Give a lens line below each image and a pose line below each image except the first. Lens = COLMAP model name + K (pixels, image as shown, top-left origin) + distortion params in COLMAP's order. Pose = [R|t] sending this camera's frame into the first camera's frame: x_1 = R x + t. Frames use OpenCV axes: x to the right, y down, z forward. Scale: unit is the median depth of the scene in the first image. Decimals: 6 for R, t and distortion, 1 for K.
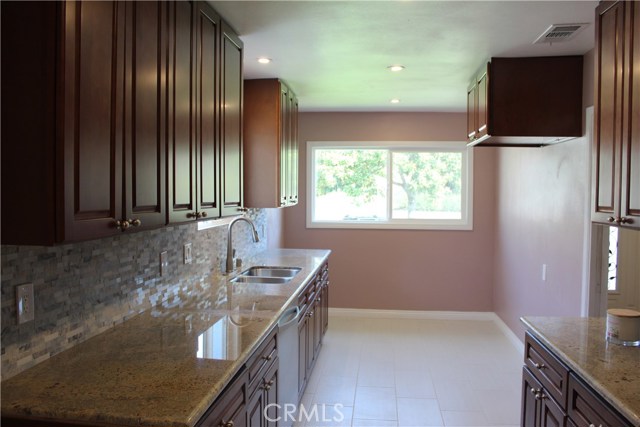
lens RADIAL K [[552.2, 0, 320.0], [0, 552.2, 213.5], [0, 0, 1]] dist [-0.169299, 0.164218]
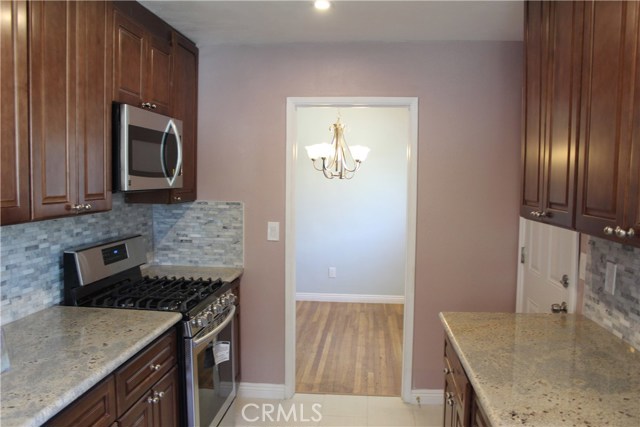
lens RADIAL K [[552.2, 0, 320.0], [0, 552.2, 213.5], [0, 0, 1]] dist [-0.169299, 0.164218]
pose [[-0.999648, -0.019221, -0.018291, 0.148964], [-0.021102, 0.993826, 0.108925, -0.098501], [0.016084, 0.109273, -0.993882, 2.071593]]
